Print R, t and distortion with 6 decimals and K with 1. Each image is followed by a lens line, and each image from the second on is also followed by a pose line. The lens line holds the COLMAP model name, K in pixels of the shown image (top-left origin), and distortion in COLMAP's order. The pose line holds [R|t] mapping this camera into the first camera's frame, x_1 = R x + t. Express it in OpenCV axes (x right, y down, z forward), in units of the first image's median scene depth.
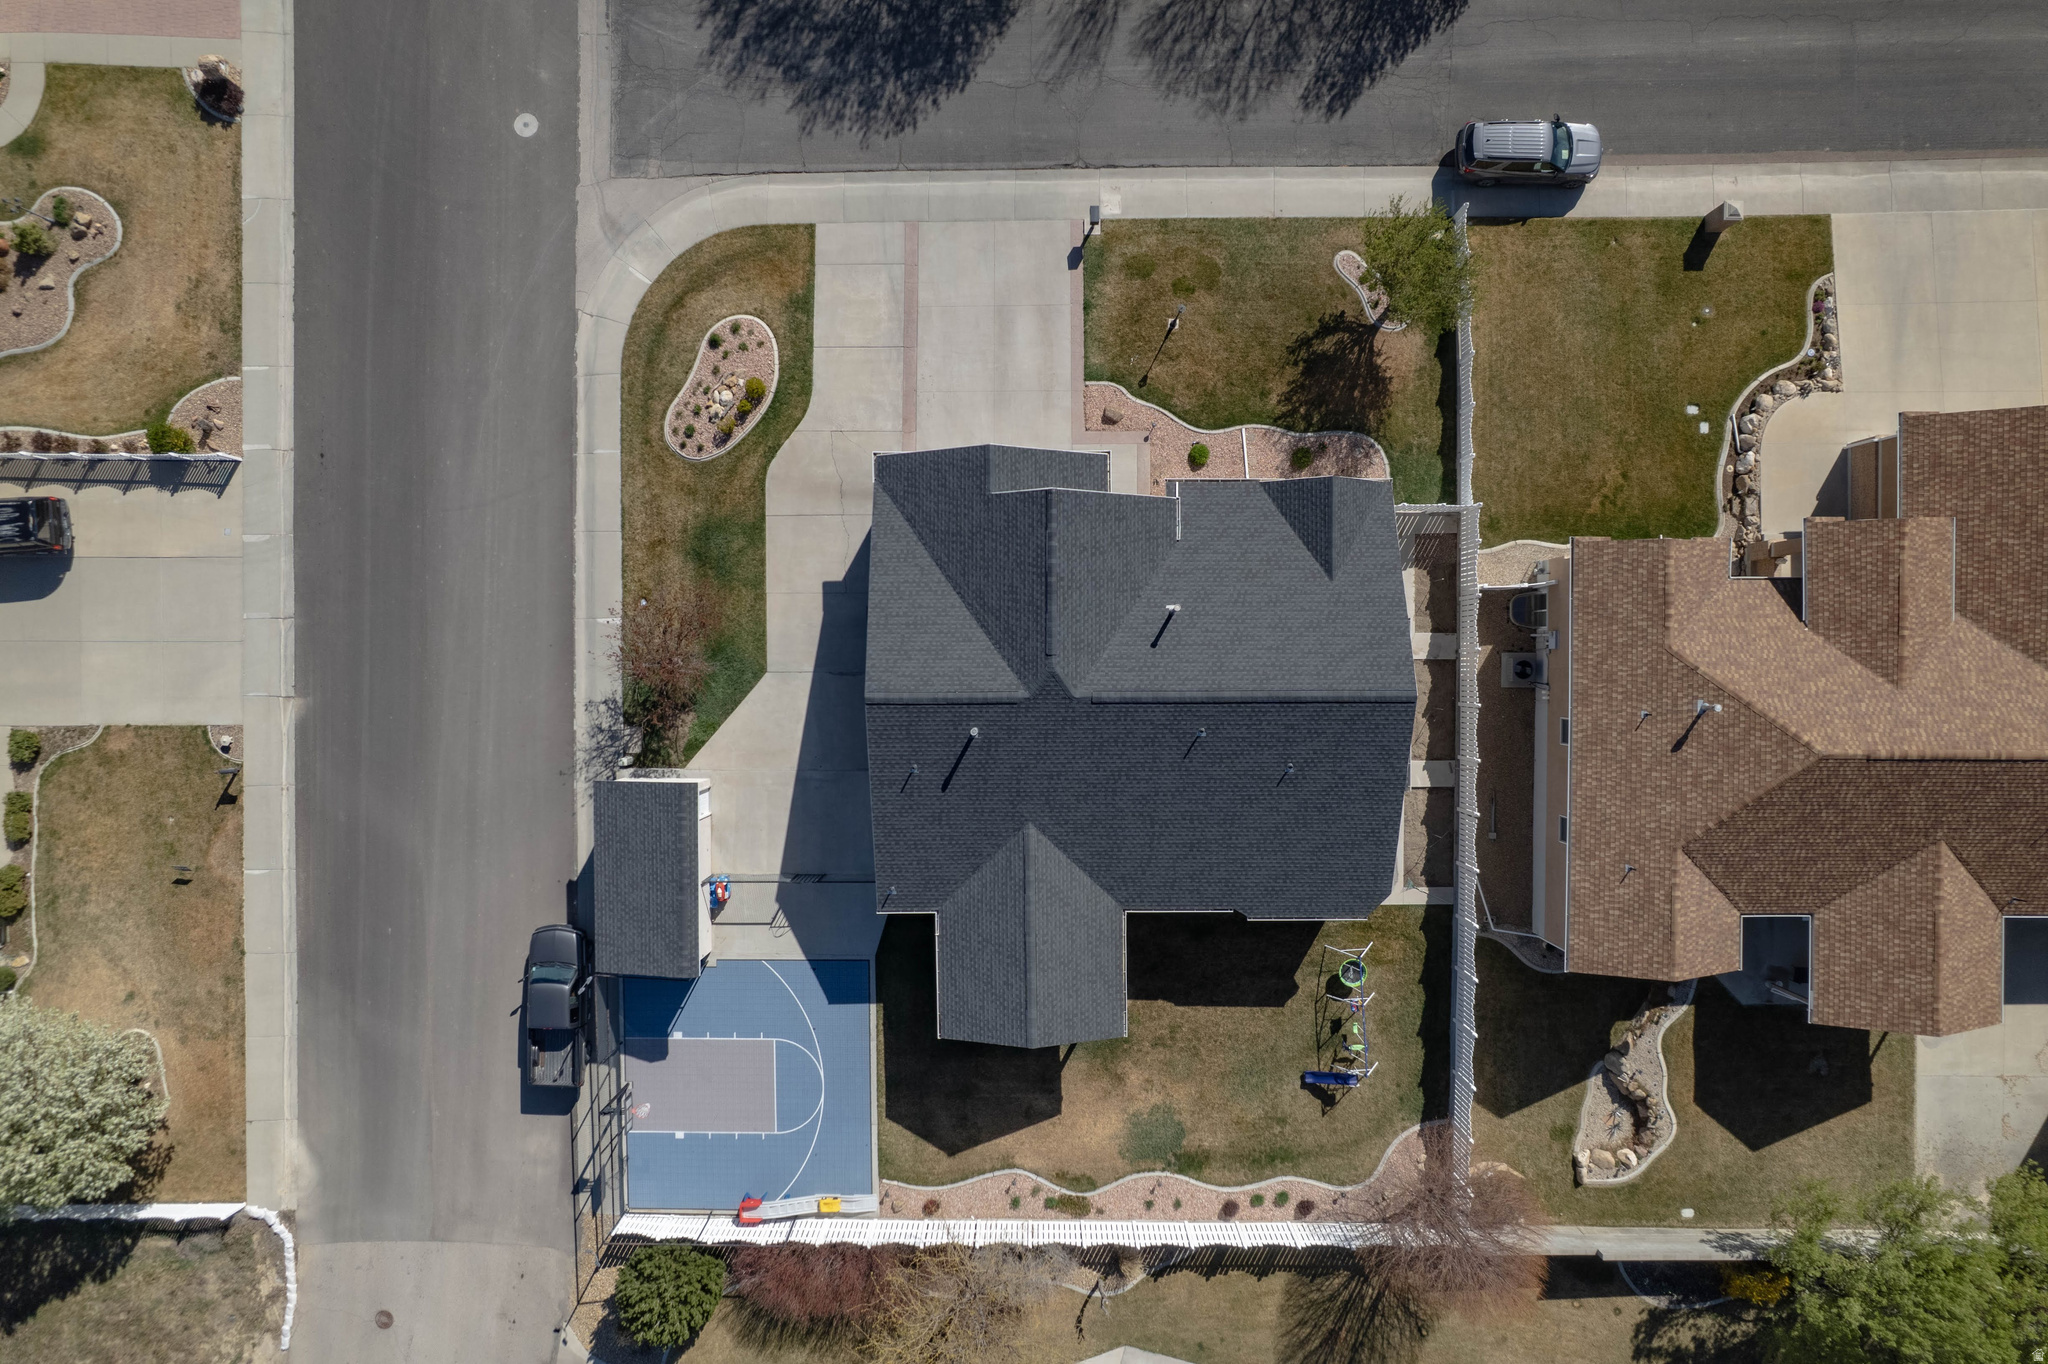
lens RADIAL K [[1309.5, 0, 1021.9], [0, 1309.5, 693.8], [0, 0, 1]] dist [-0.076453, 0.071978]
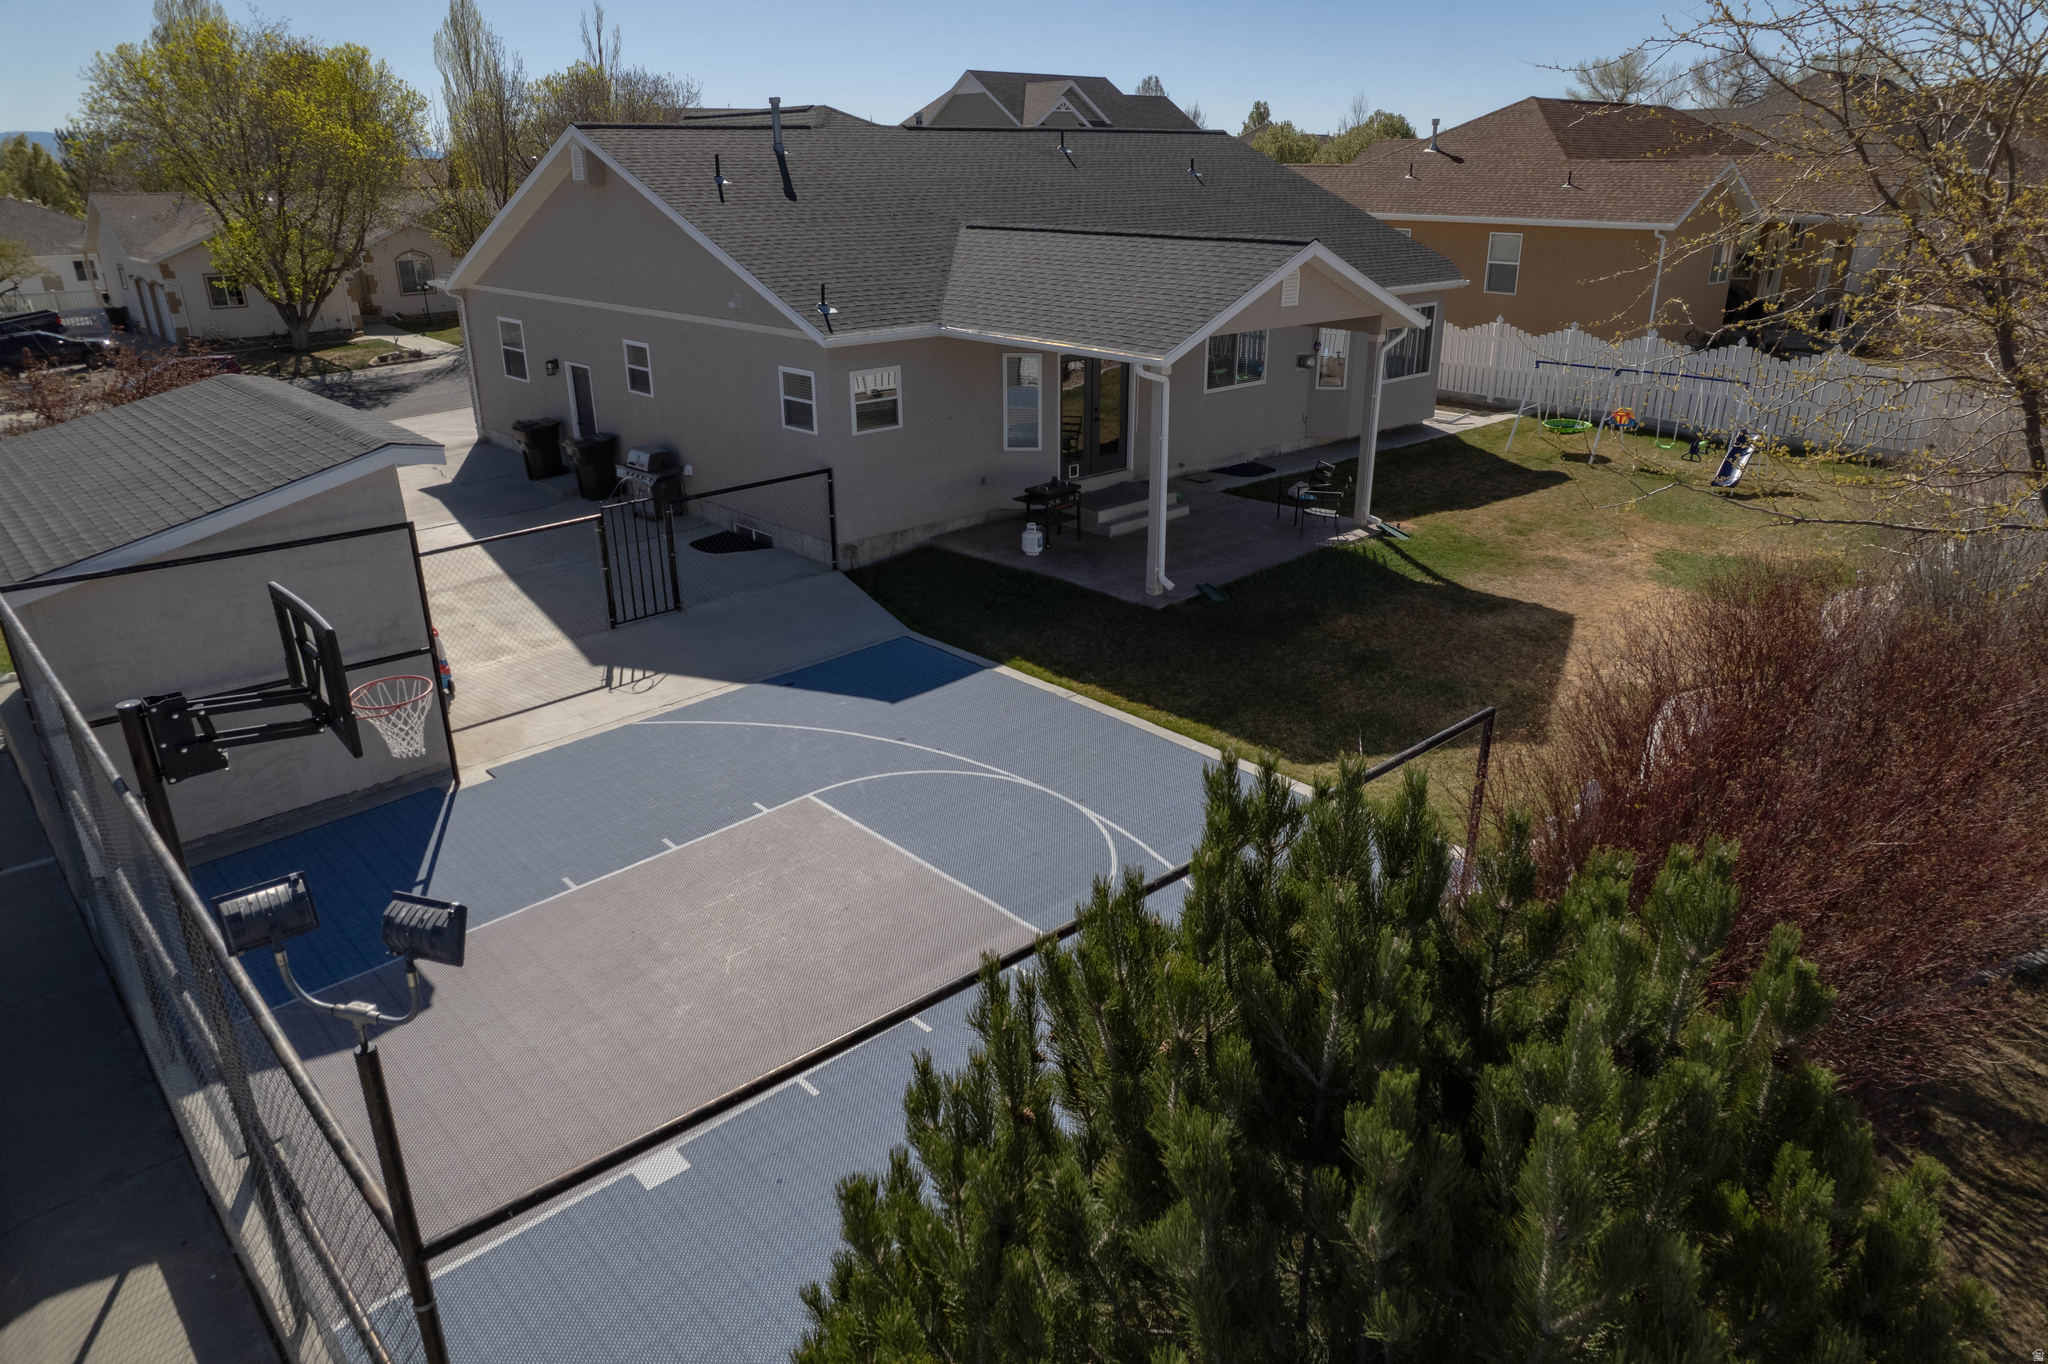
lens RADIAL K [[1309.5, 0, 1031.7], [0, 1309.5, 675.4], [0, 0, 1]] dist [-0.076453, 0.071978]
pose [[0.735096, -0.247861, 0.631030, -0.321519], [0.677708, 0.243124, -0.693976, 0.479828], [0.018591, 0.937793, 0.346697, 0.884700]]
